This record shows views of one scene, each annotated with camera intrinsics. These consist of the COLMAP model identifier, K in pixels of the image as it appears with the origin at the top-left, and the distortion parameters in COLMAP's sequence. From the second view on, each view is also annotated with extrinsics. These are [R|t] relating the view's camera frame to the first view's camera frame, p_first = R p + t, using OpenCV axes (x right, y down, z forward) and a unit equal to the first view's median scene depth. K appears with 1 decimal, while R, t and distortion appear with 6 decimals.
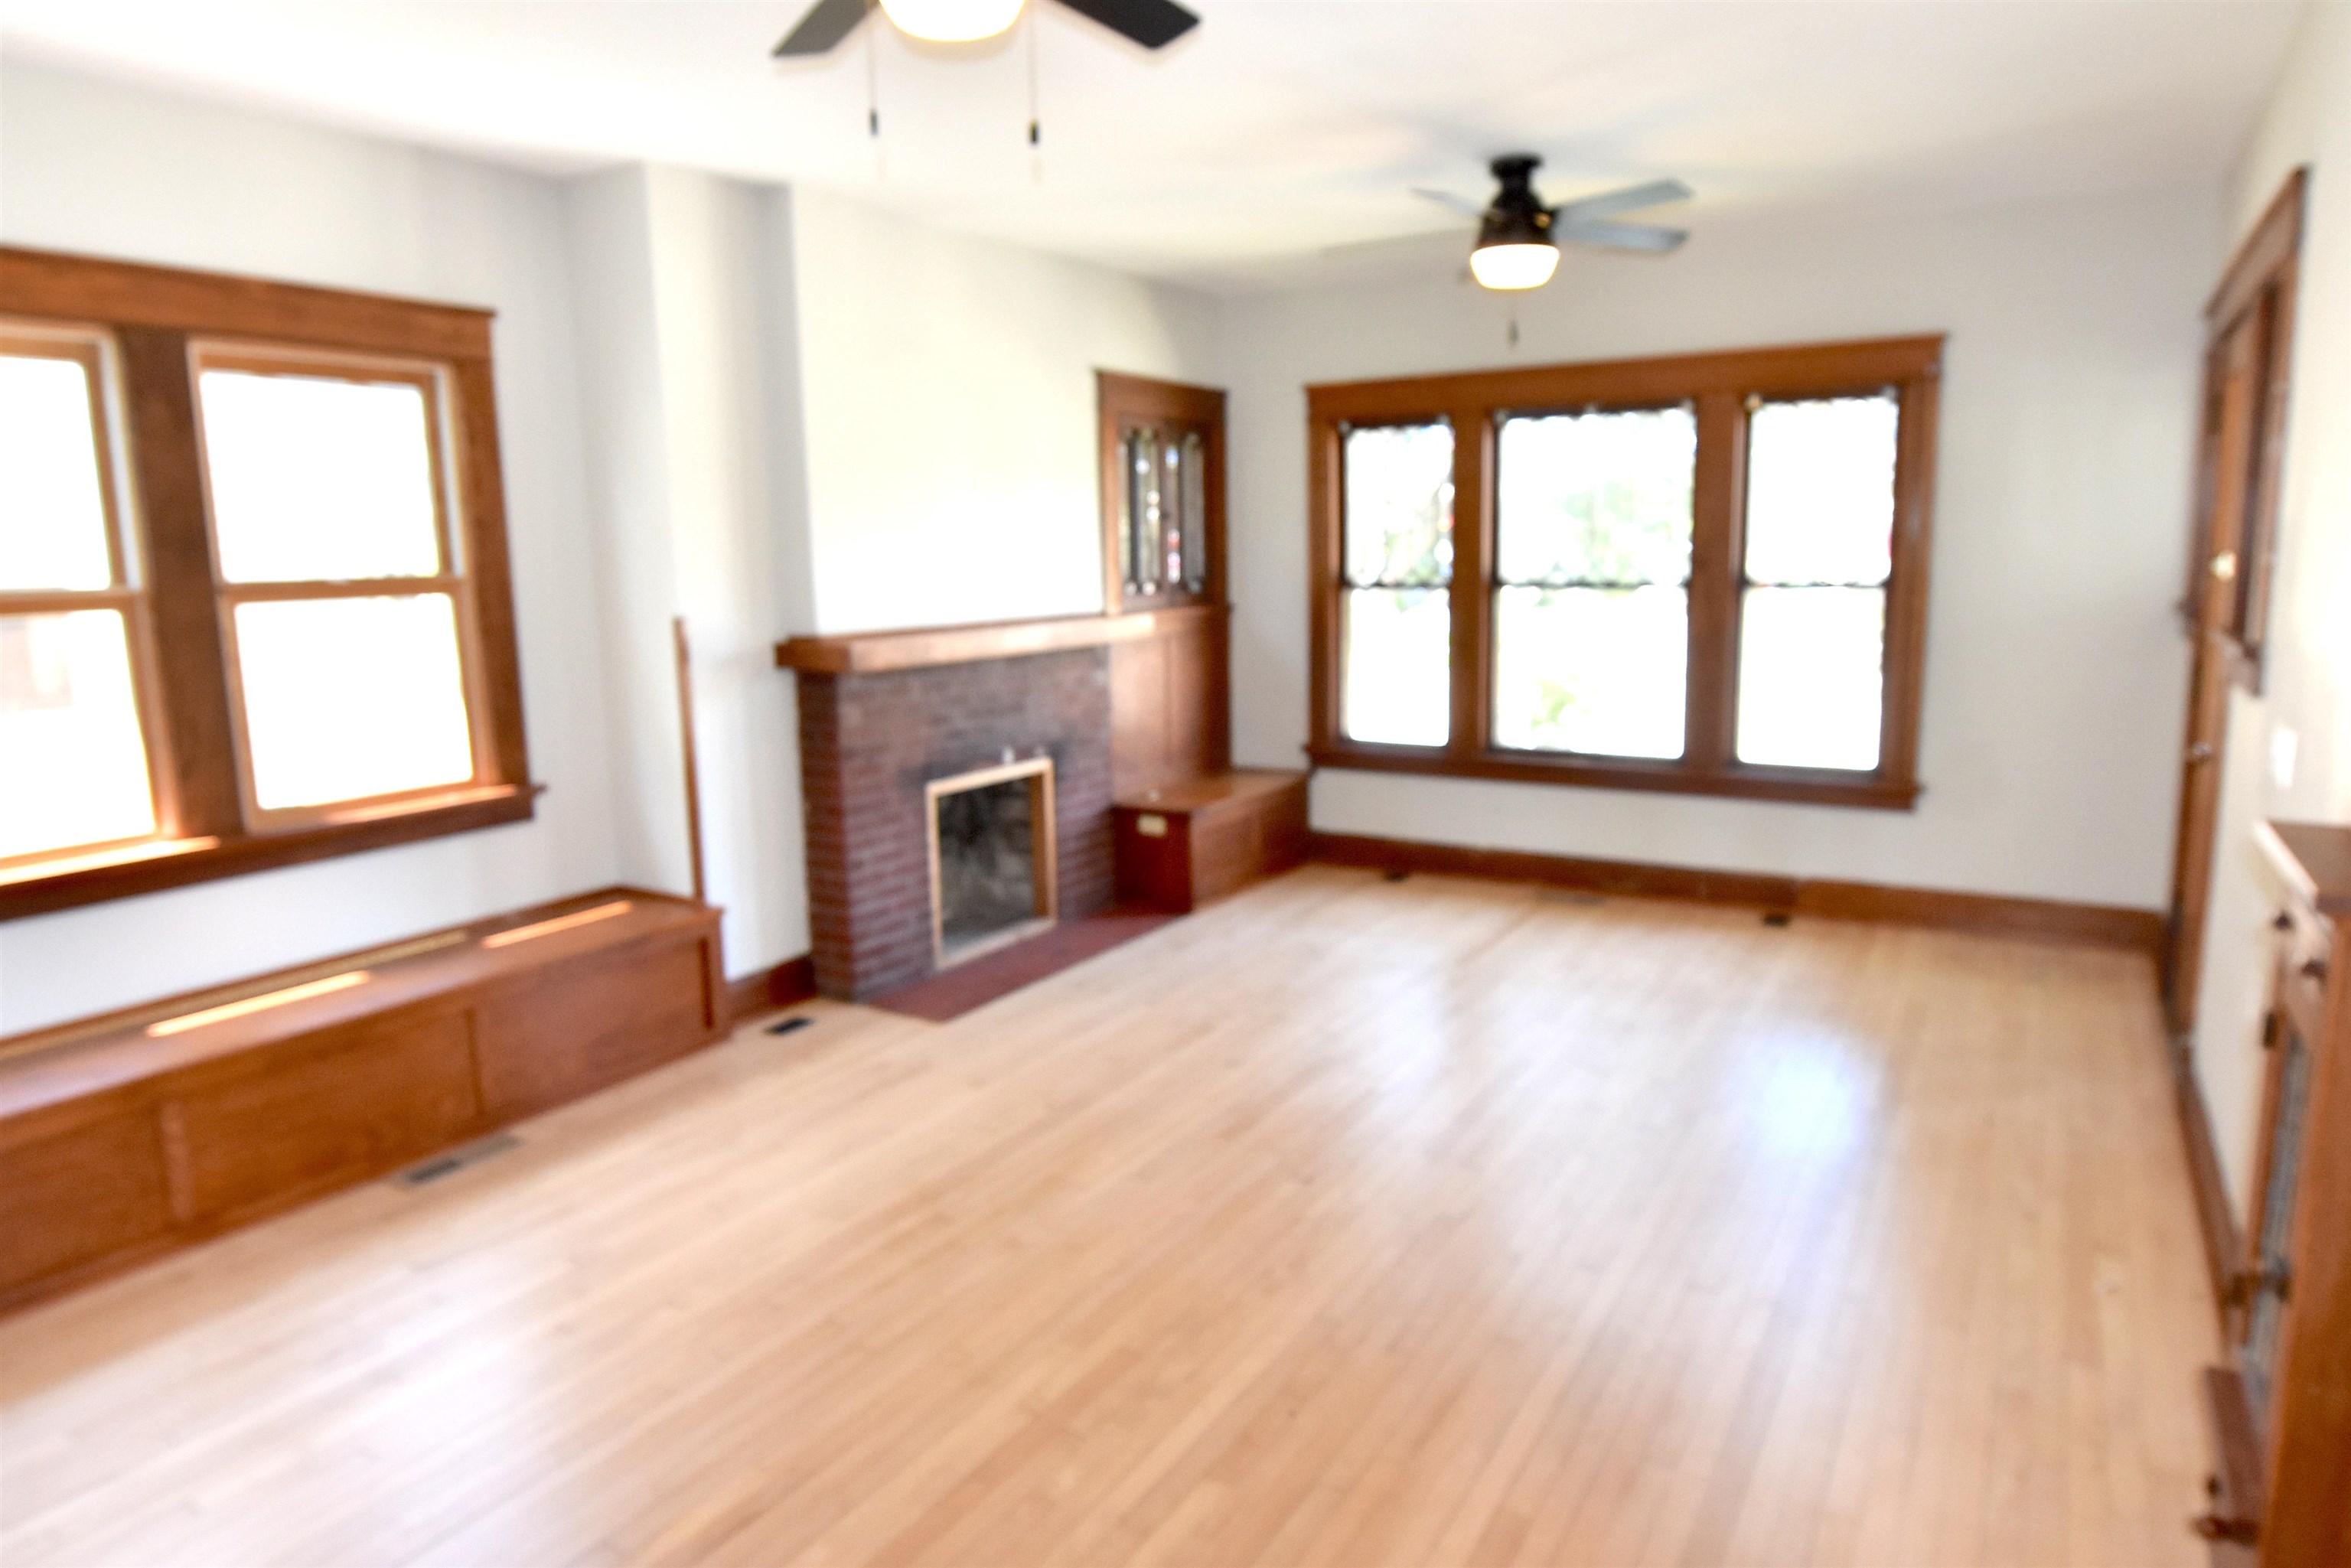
lens RADIAL K [[1416.9, 0, 1187.1], [0, 1416.9, 765.4], [0, 0, 1]] dist [-0.010525, -0.002532]
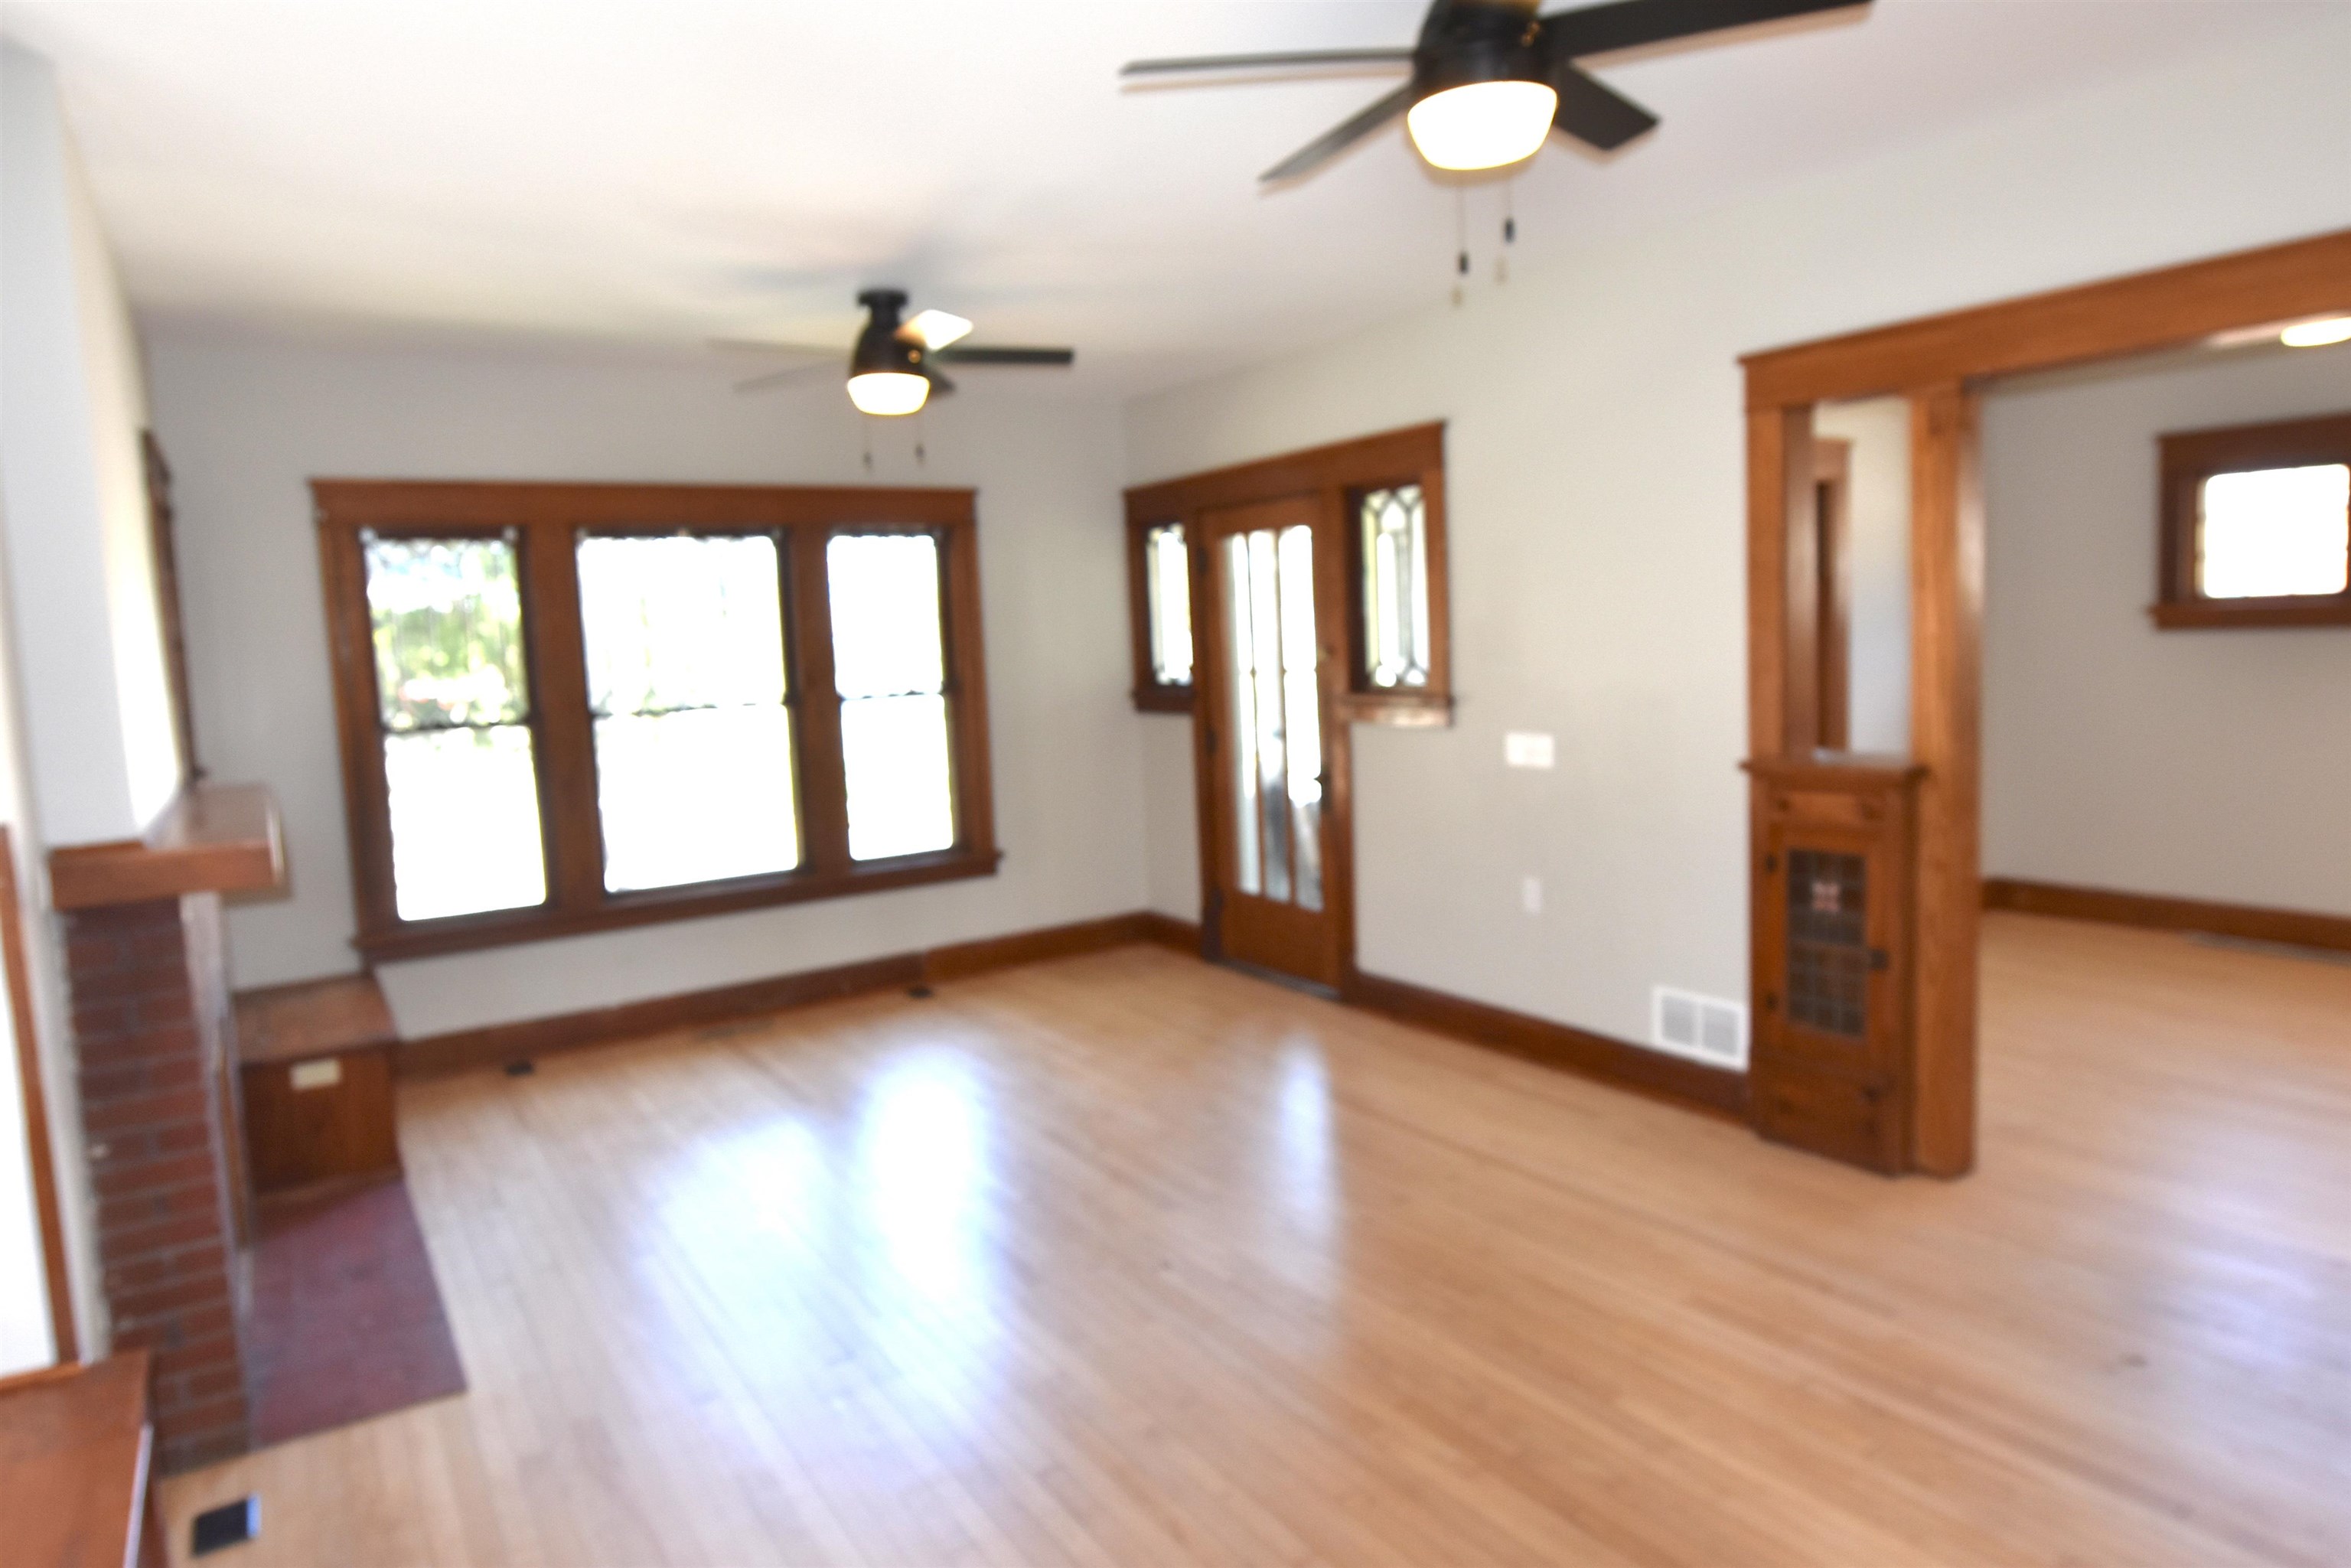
lens RADIAL K [[1416.9, 0, 1187.1], [0, 1416.9, 765.4], [0, 0, 1]] dist [-0.010525, -0.002532]
pose [[0.419074, -0.085755, 0.903893, -0.596426], [0.178531, 0.983878, 0.010570, -0.050495], [-0.890227, 0.156943, 0.427628, 0.372318]]
